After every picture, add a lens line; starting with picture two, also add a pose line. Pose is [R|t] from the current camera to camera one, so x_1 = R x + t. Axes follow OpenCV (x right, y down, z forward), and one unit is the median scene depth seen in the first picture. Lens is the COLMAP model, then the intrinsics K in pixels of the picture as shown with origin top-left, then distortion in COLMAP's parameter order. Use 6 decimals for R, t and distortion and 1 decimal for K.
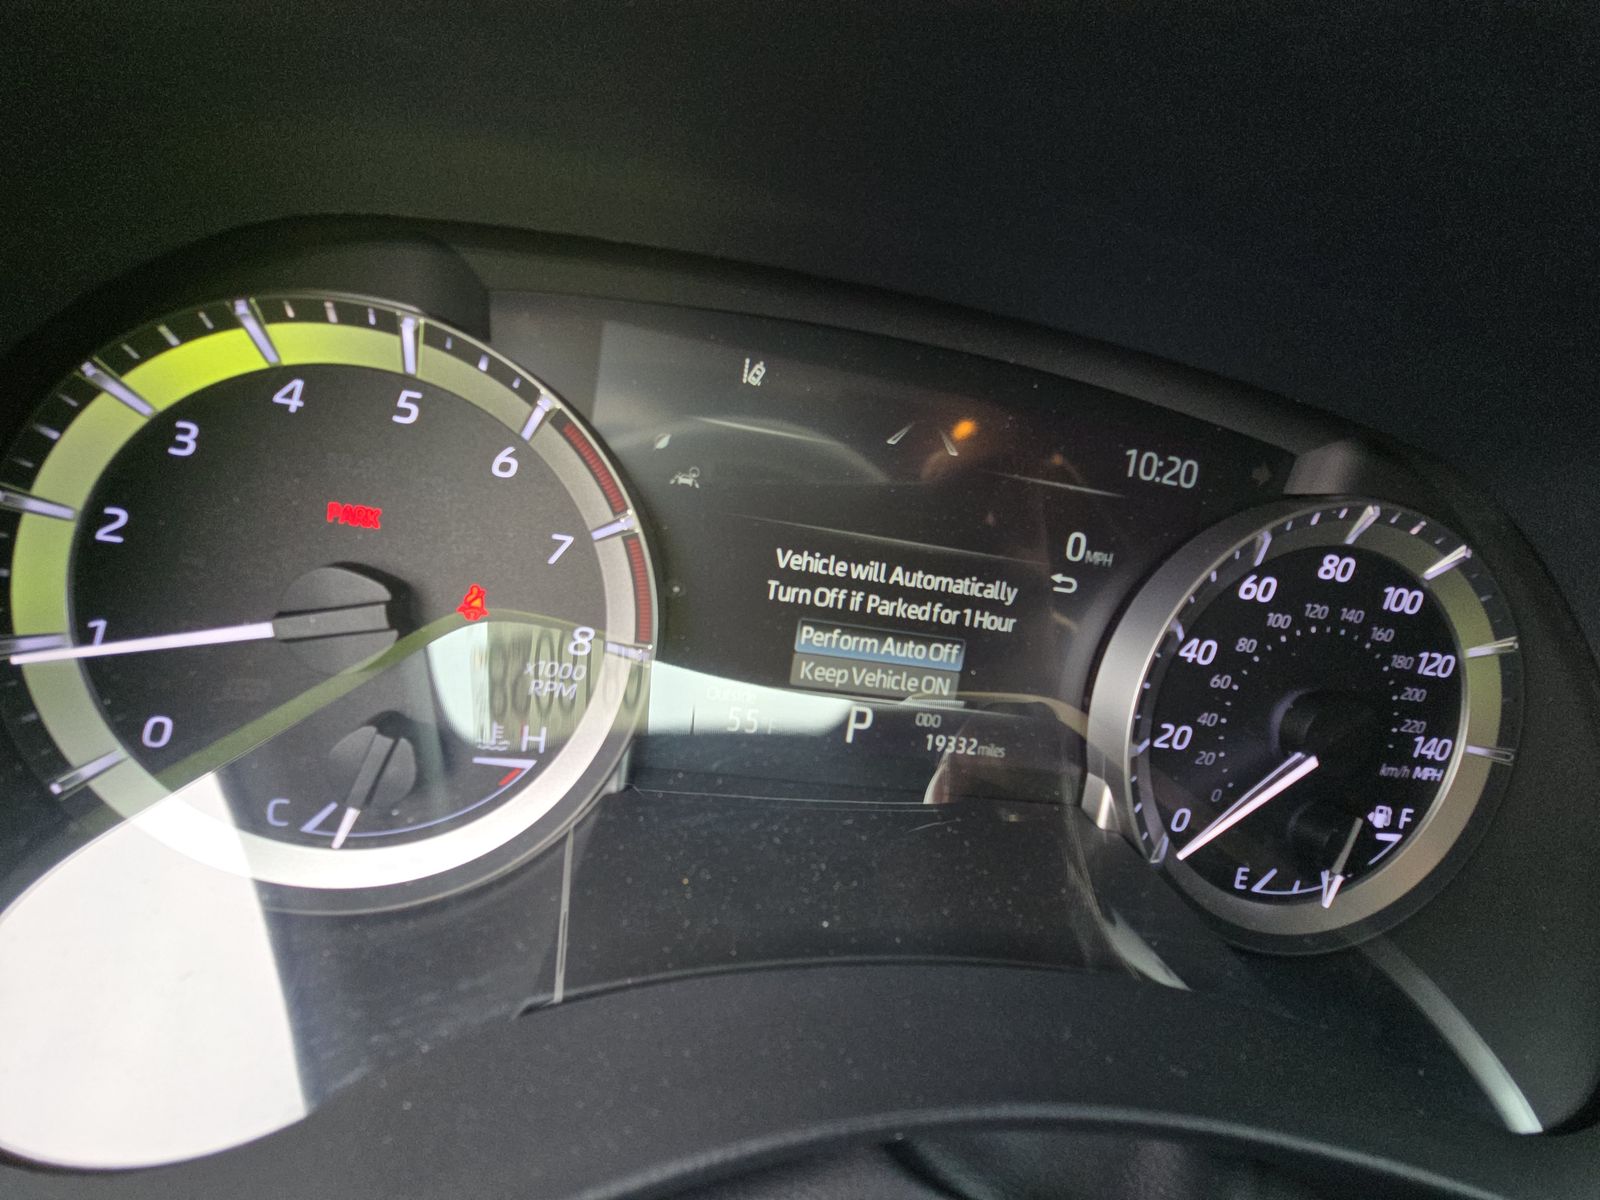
lens RADIAL K [[645.9, 0, 792.4], [0, 645.9, 597.2], [0, 0, 1]] dist [0.034733, -0.024021]
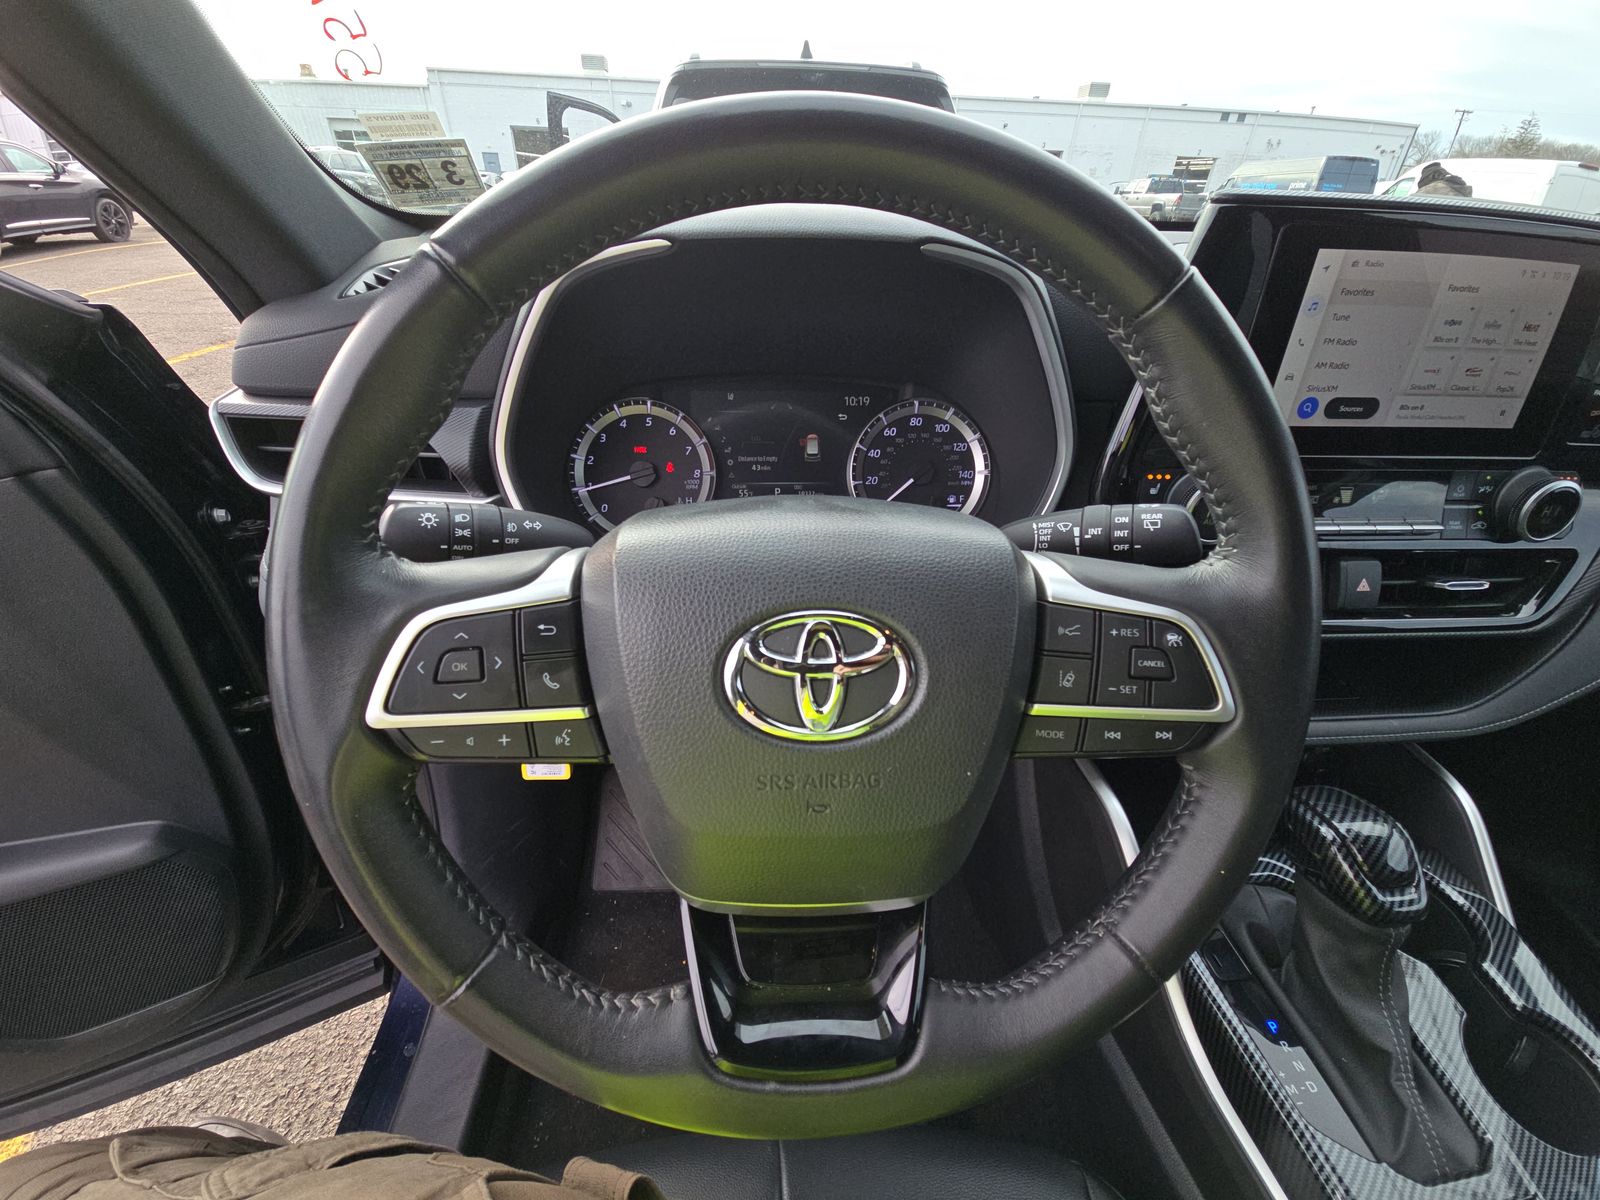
lens RADIAL K [[636.2, 0, 791.0], [0, 636.2, 606.0], [0, 0, 1]] dist [-0.002208, -0.003163]
pose [[0.981139, -0.146014, -0.126677, 0.626604], [0.151198, 0.987977, 0.032269, 0.854423], [0.120442, -0.050813, 0.991419, -2.895741]]
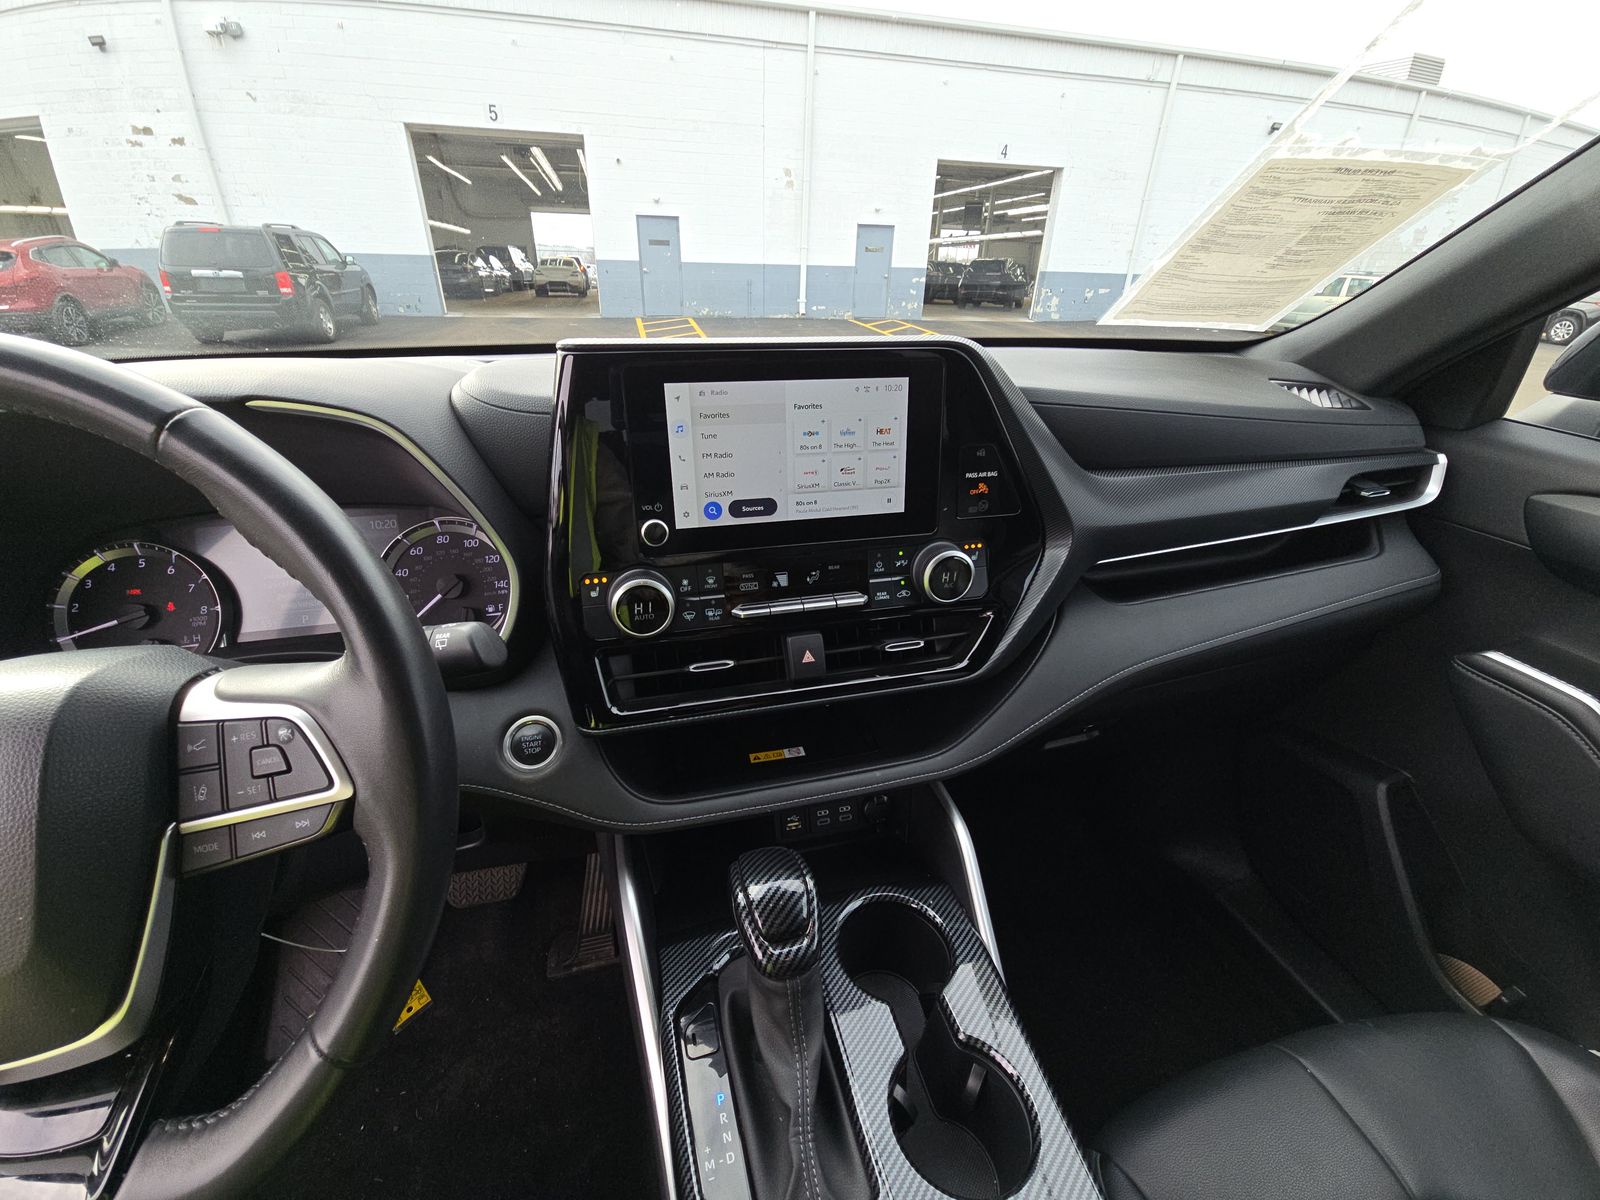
lens RADIAL K [[636.2, 0, 791.0], [0, 636.2, 606.0], [0, 0, 1]] dist [-0.002208, -0.003163]
pose [[0.964966, -0.256889, 0.053372, 2.963241], [0.259575, 0.964347, -0.051539, 1.191015], [-0.038229, 0.063588, 0.997244, -2.997406]]
